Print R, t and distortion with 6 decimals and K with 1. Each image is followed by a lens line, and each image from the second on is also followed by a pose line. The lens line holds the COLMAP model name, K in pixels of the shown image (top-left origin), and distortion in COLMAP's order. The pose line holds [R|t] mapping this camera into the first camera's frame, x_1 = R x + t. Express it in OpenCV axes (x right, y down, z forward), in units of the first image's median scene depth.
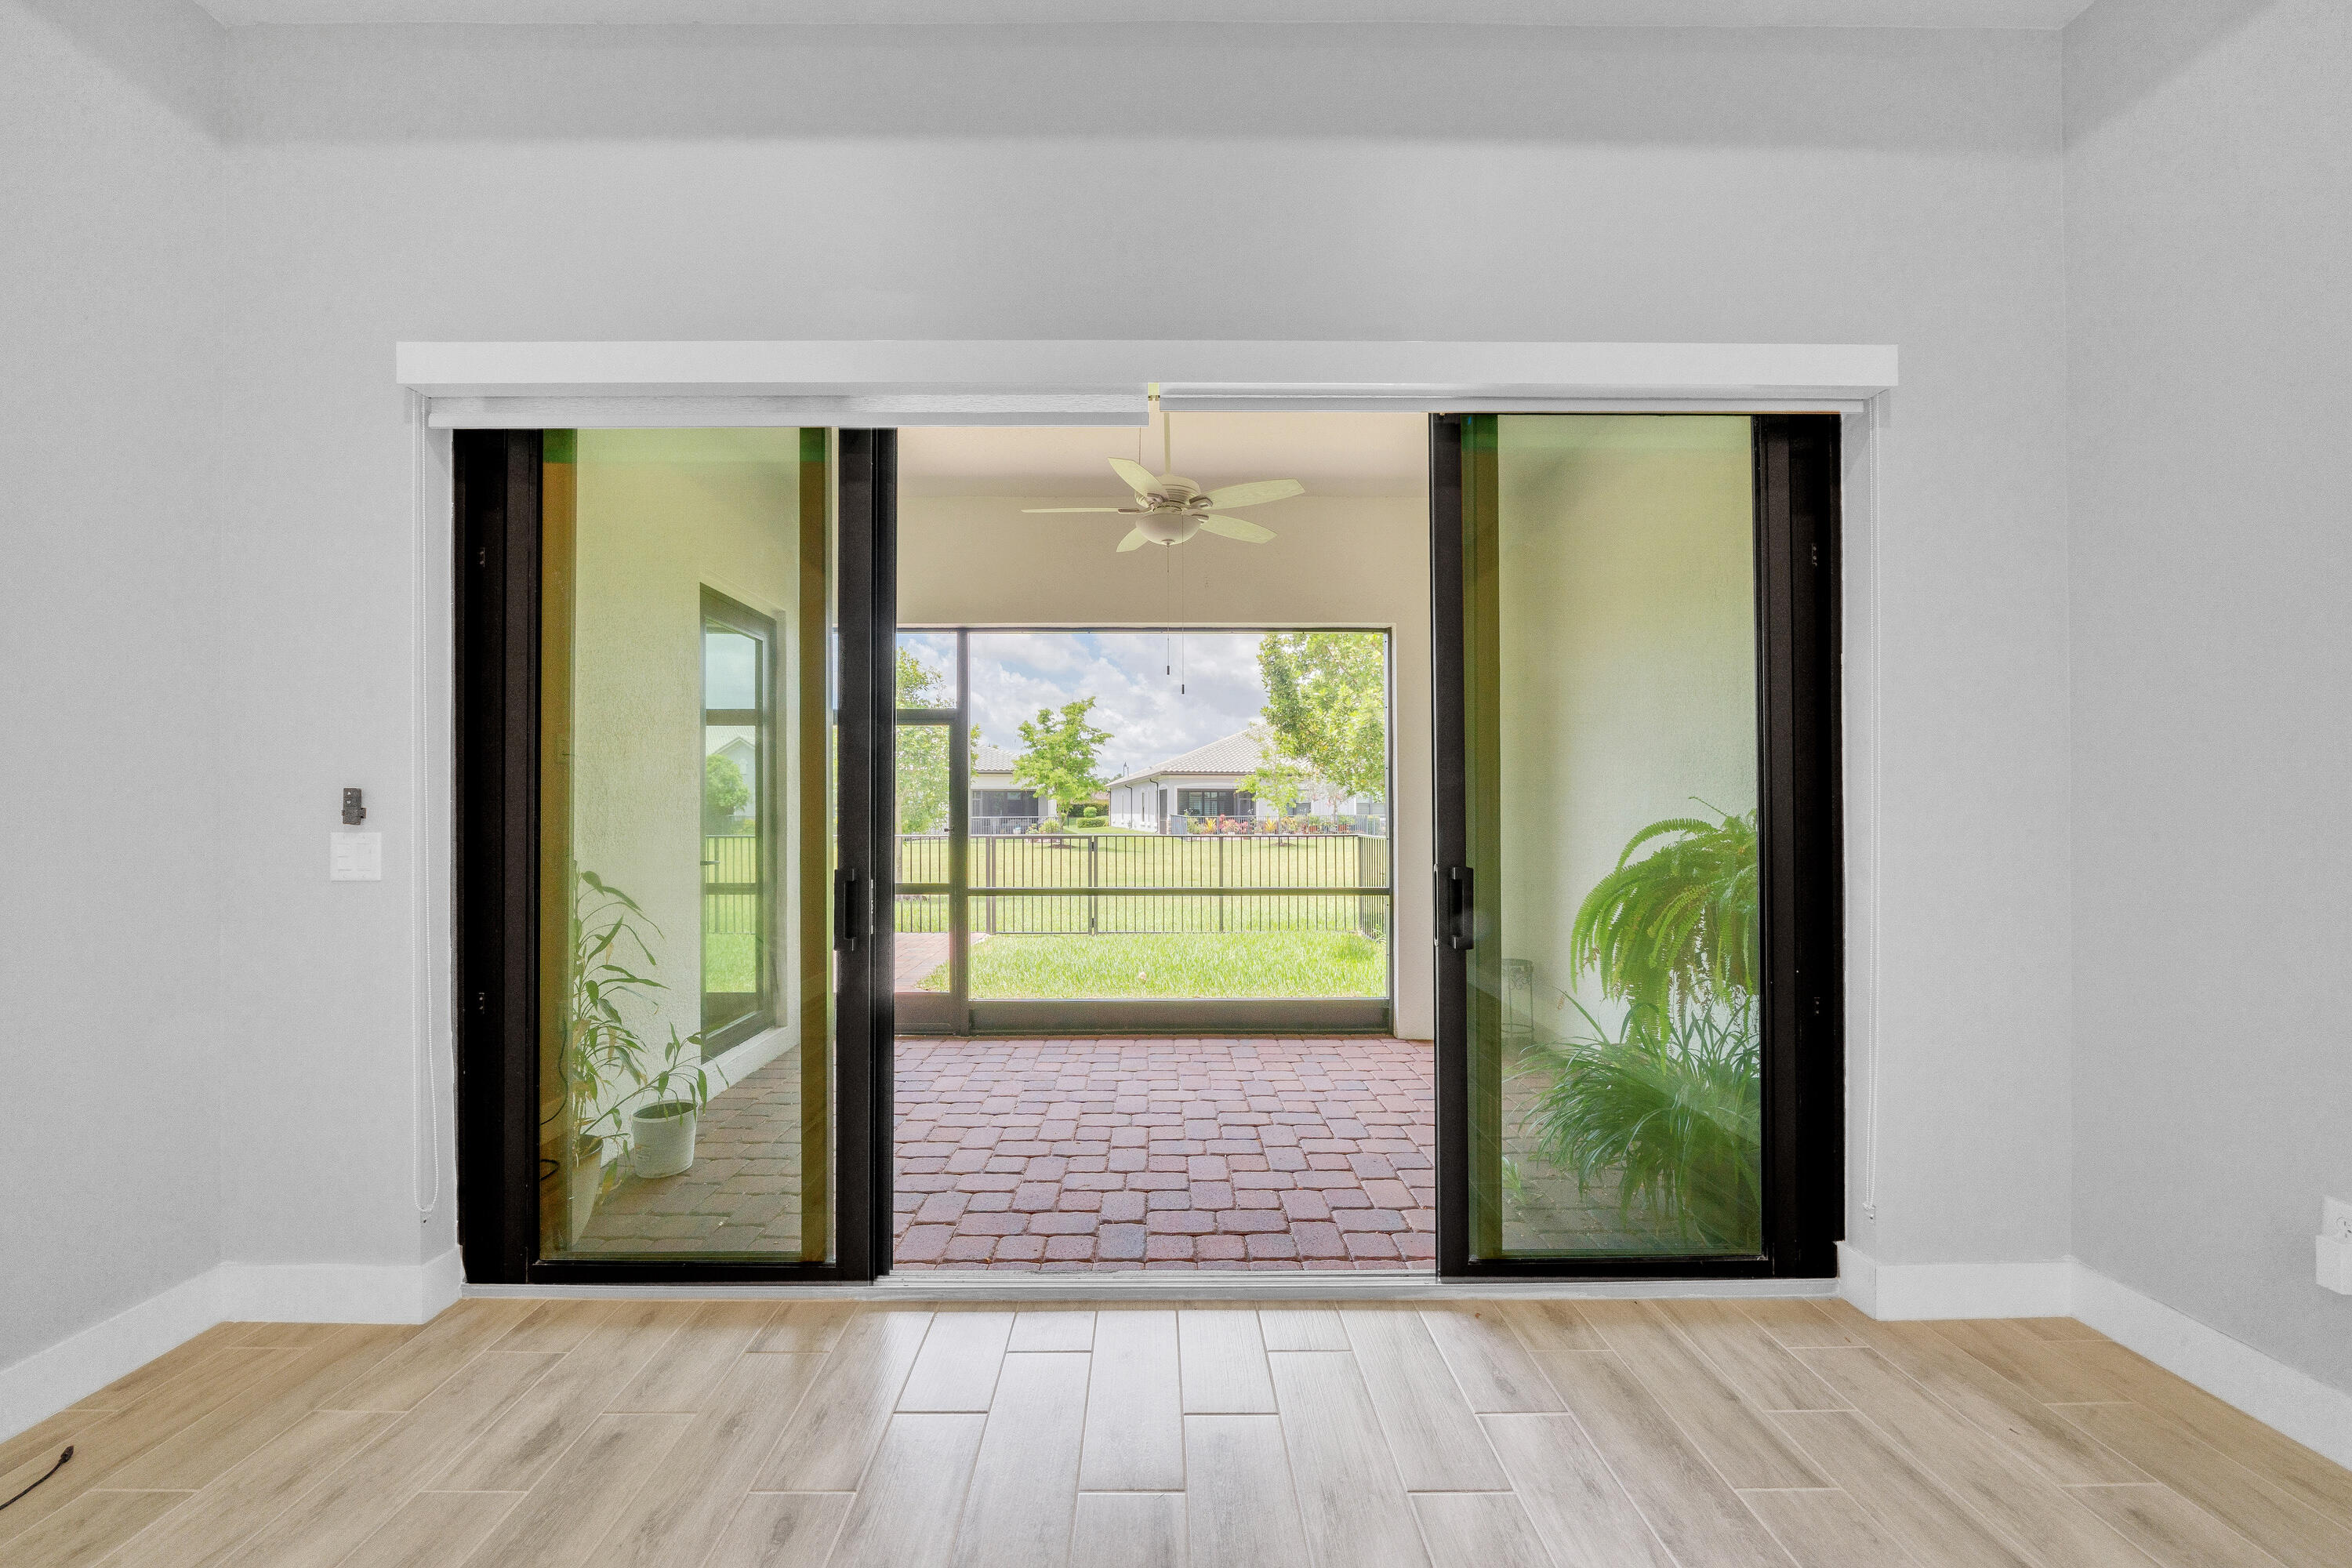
lens RADIAL K [[849.2, 0, 1155.0], [0, 849.2, 805.4], [0, 0, 1]] dist [-0.001851, -0.000088]
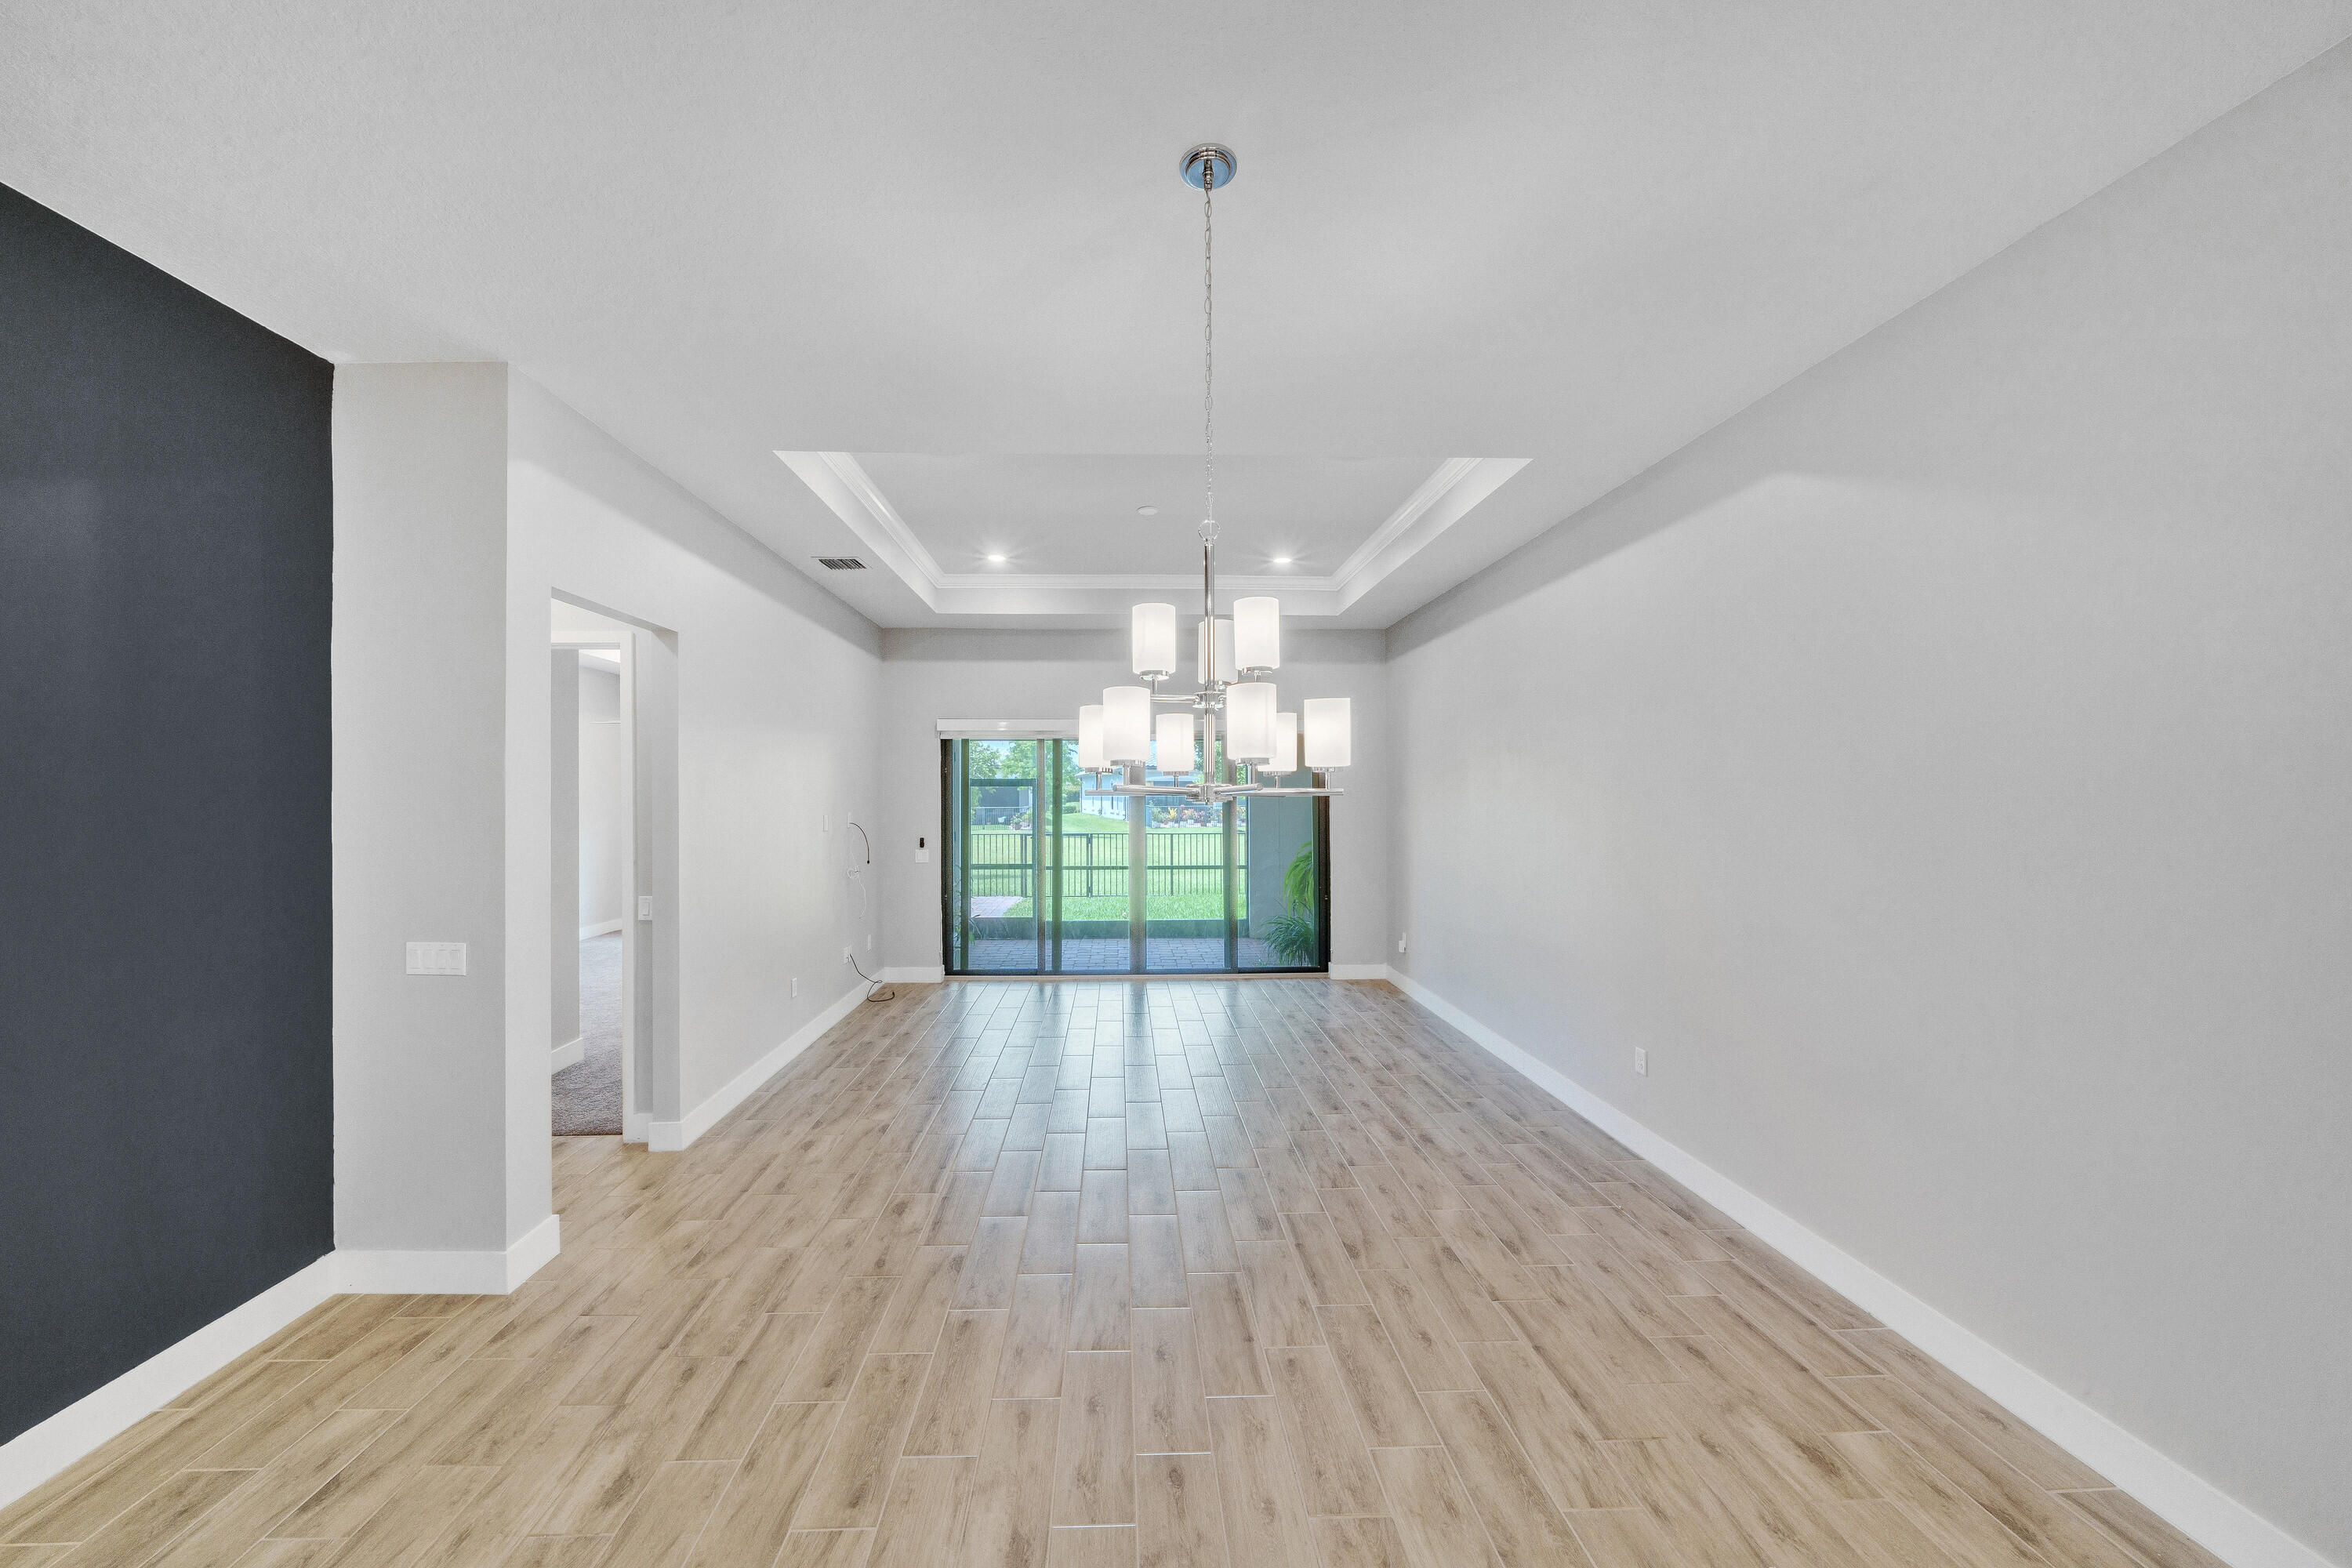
lens RADIAL K [[816.9, 0, 1125.9], [0, 816.9, 790.1], [0, 0, 1]] dist [-0.000374, -0.000012]
pose [[0.999985, -0.001648, 0.005293, -0.028063], [0.001649, 0.999999, -0.000233, -0.084768], [-0.005293, 0.000242, 0.999986, -0.970337]]
